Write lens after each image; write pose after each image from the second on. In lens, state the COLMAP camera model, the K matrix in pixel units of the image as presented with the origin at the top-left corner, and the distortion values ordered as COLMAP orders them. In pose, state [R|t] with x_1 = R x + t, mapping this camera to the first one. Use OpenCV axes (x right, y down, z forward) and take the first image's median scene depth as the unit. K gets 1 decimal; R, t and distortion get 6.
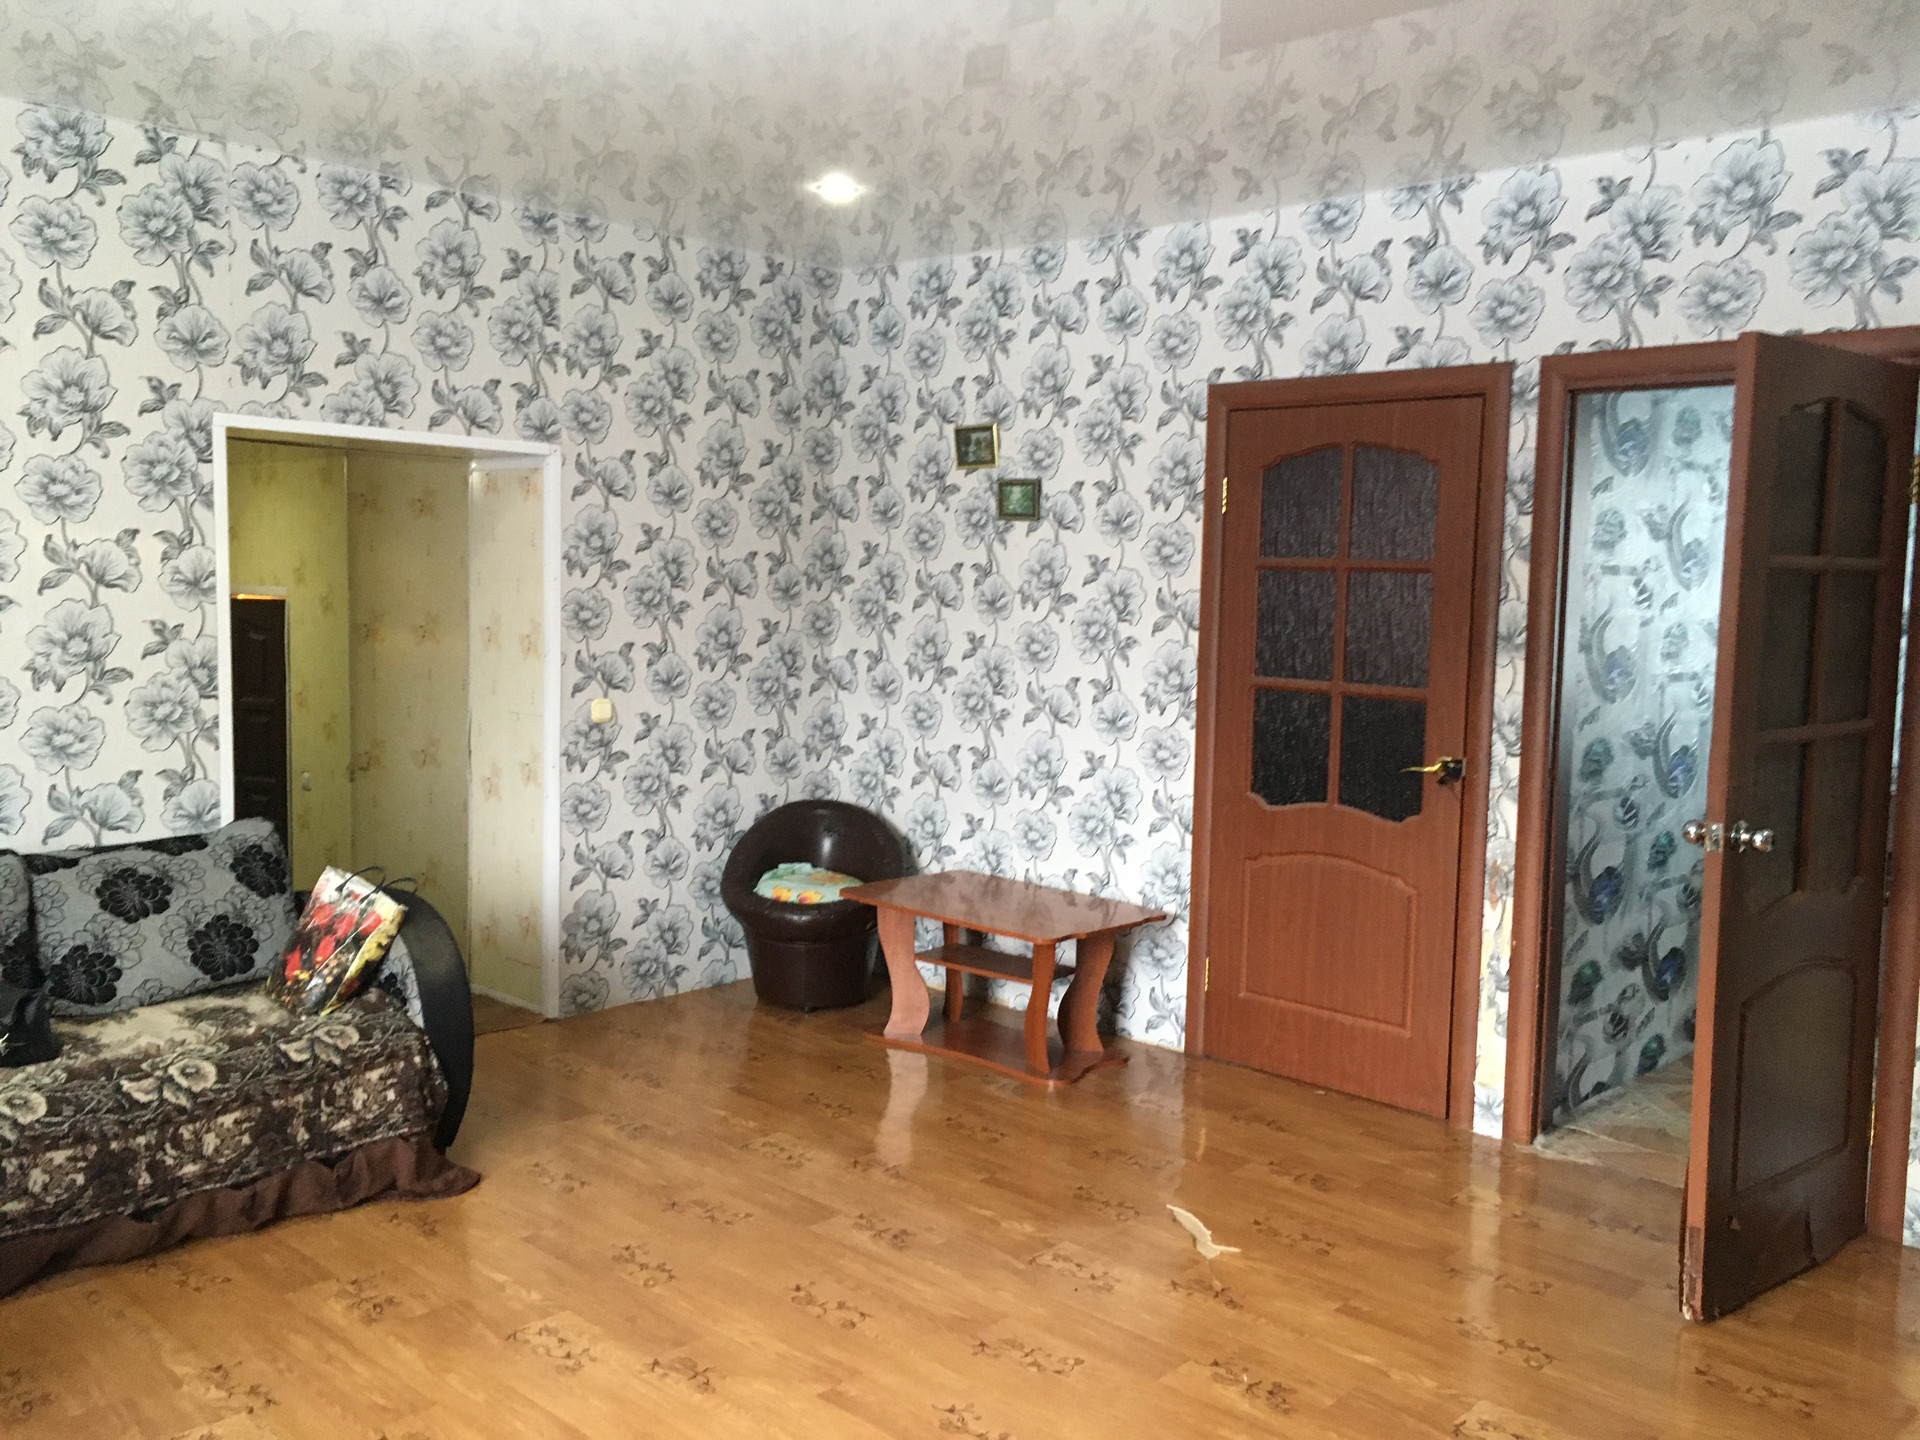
lens RADIAL K [[1616.9, 0, 961.7], [0, 1616.9, 718.6], [0, 0, 1]] dist [0.038696, 0.003088]
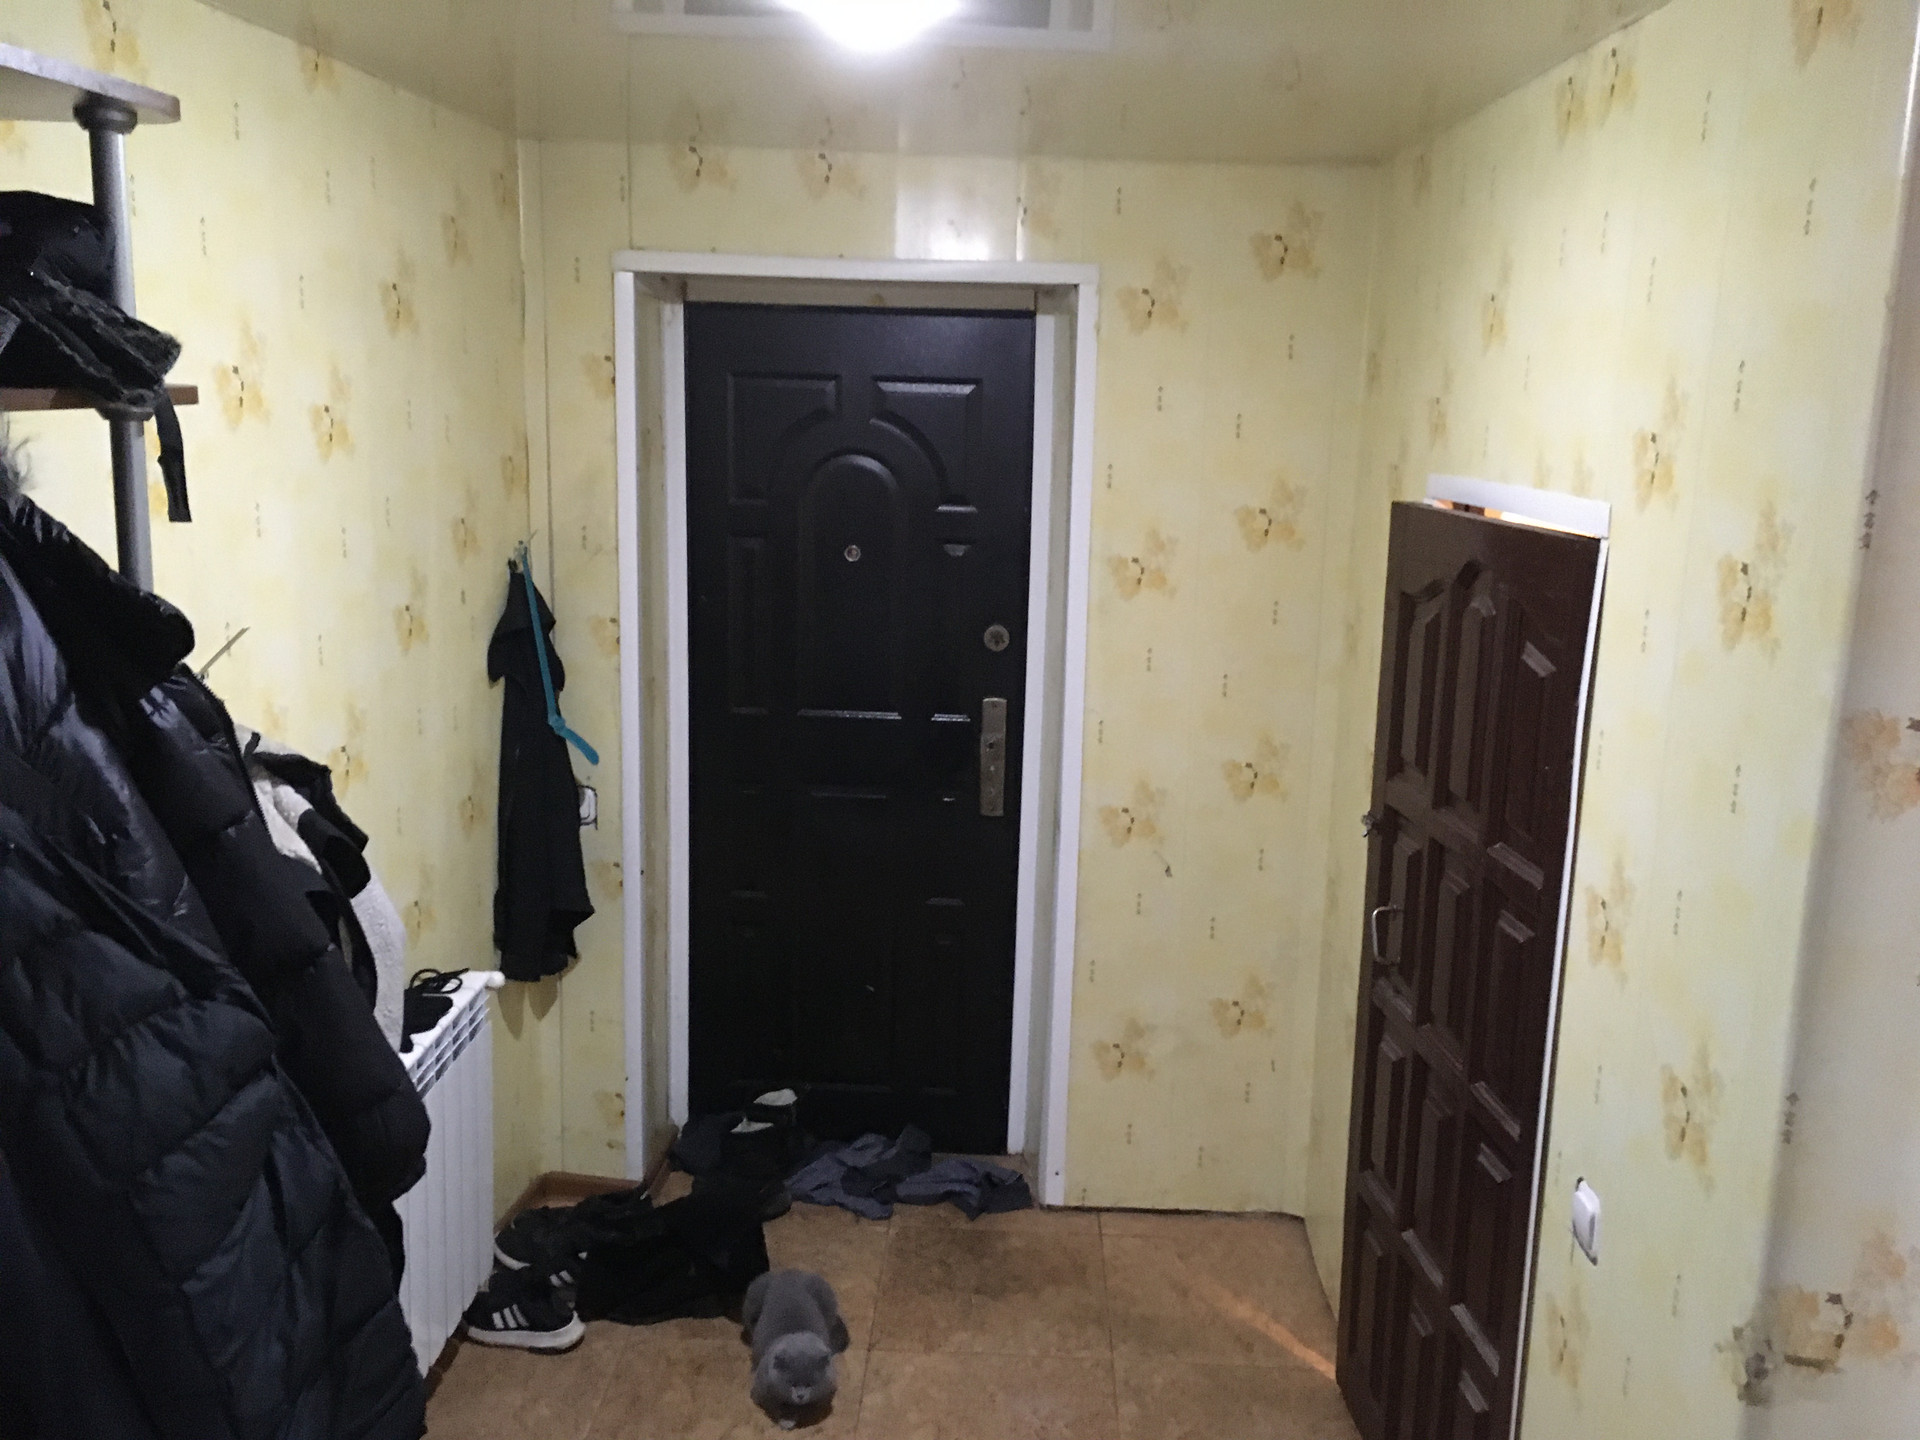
lens RADIAL K [[1616.9, 0, 961.9], [0, 1616.9, 716.9], [0, 0, 1]] dist [0.038696, 0.003088]
pose [[0.666593, 0.149710, -0.730233, -0.295056], [-0.073871, 0.988069, 0.135138, -0.077648], [0.741753, -0.036139, 0.669699, 0.768089]]
